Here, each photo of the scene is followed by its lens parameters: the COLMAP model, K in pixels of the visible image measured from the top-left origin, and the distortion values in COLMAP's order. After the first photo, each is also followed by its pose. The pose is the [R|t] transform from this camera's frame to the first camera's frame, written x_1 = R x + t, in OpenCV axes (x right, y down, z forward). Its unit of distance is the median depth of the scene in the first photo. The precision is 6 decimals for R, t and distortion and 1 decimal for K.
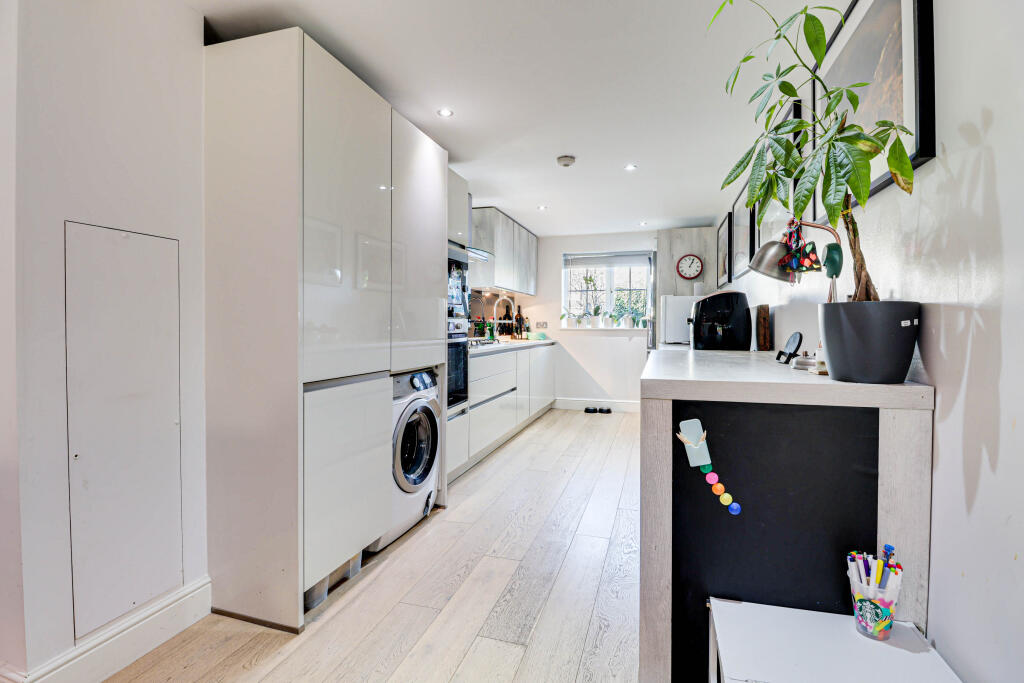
lens RADIAL K [[480.1, 0, 511.7], [0, 480.1, 334.3], [0, 0, 1]] dist [-0.016224, -0.000398]
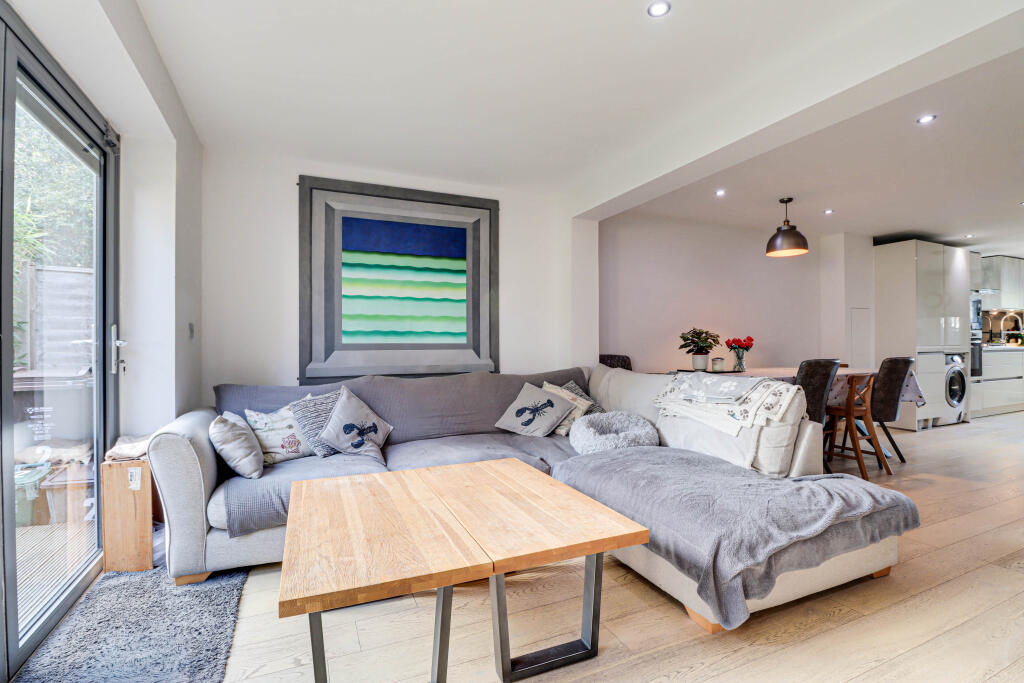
lens RADIAL K [[480.1, 0, 511.9], [0, 480.1, 338.2], [0, 0, 1]] dist [-0.016224, -0.000398]
pose [[0.667590, -0.009857, -0.744464, 0.051839], [-0.008516, 0.999746, -0.020873, 0.049322], [0.744481, 0.020274, 0.667336, -1.518966]]
